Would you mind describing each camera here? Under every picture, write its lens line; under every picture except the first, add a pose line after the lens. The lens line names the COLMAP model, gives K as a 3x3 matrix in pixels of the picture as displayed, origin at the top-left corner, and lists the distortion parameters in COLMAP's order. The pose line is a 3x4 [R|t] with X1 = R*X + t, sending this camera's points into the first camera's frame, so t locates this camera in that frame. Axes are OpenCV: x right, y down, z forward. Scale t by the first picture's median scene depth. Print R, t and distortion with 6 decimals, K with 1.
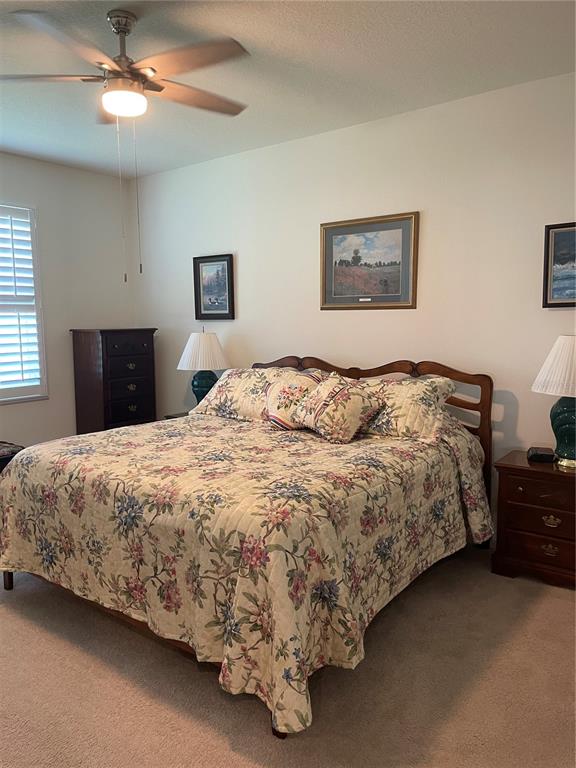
lens RADIAL K [[592.3, 0, 291.2], [0, 592.3, 386.6], [0, 0, 1]] dist [0.056707, -0.030372]
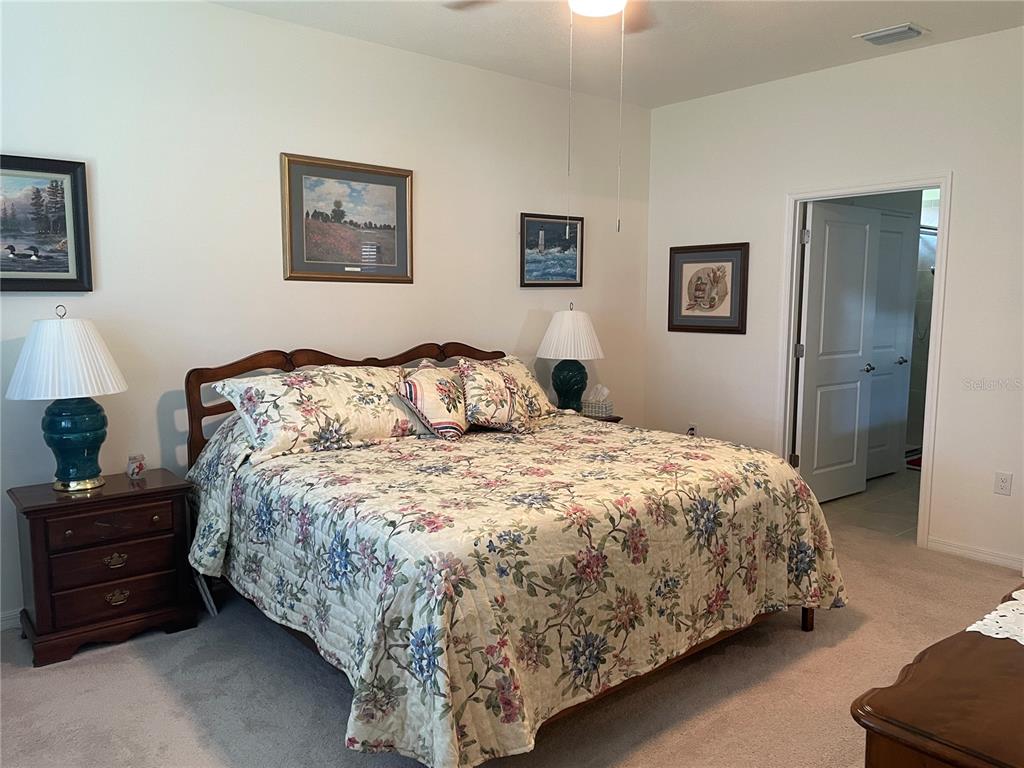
lens RADIAL K [[789.8, 0, 518.8], [0, 789.8, 381.5], [0, 0, 1]] dist [0.056707, -0.030372]
pose [[0.183352, -0.094417, 0.978503, -1.035192], [0.108293, 0.991259, 0.075356, -0.070318], [-0.977064, 0.092148, 0.191974, 0.750678]]
